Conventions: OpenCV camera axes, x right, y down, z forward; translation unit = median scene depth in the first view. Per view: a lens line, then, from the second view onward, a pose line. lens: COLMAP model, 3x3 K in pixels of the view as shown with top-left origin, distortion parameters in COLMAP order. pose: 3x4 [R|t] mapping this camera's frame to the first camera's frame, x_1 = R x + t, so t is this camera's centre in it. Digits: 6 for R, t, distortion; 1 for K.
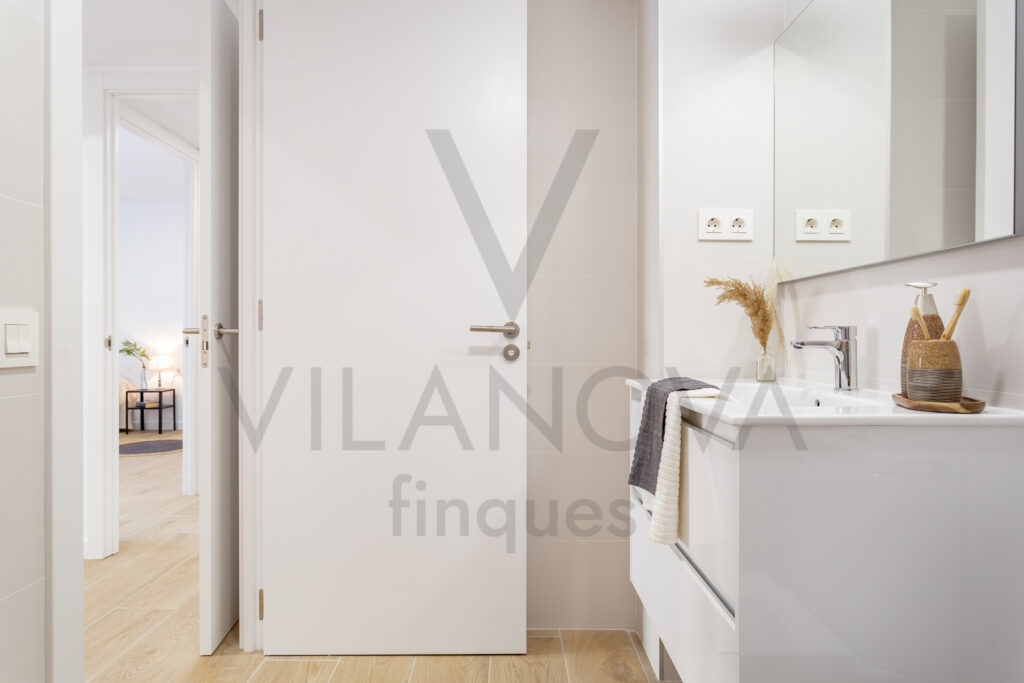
lens RADIAL K [[622.2, 0, 511.9], [0, 622.2, 341.3], [0, 0, 1]] dist [-0.000713, -0.000251]
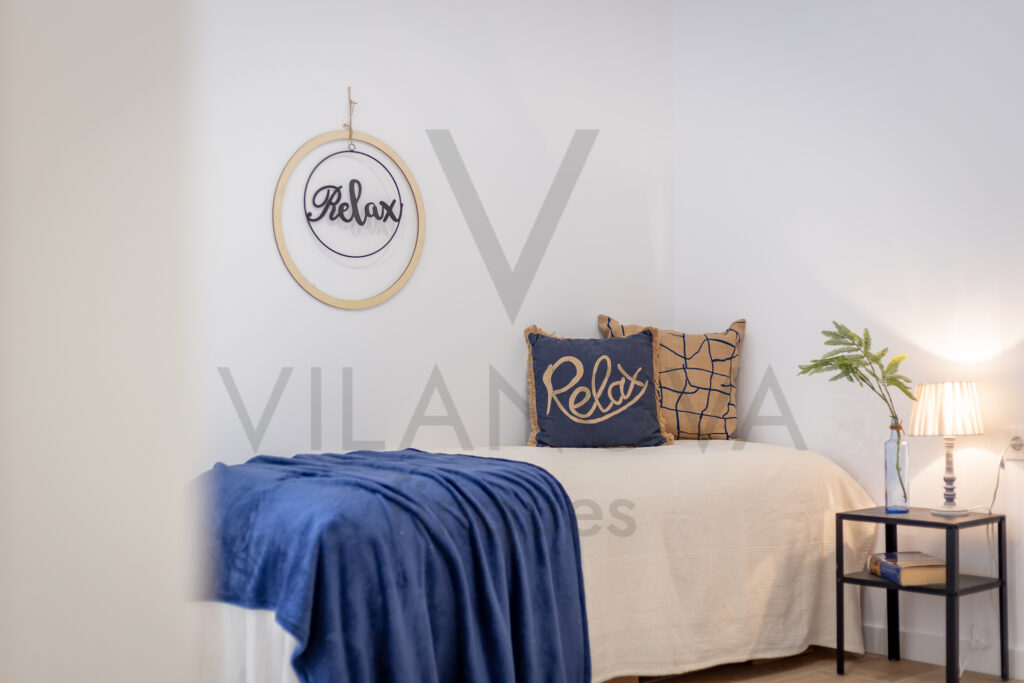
lens RADIAL K [[1496.2, 0, 511.9], [0, 1496.2, 341.3], [0, 0, 1]] dist [-0.047258, 0.000000]
pose [[0.686611, -0.006819, -0.726993, -0.245085], [0.005420, 0.999976, -0.004260, 0.007847], [0.727004, -0.001016, 0.686632, 0.450548]]
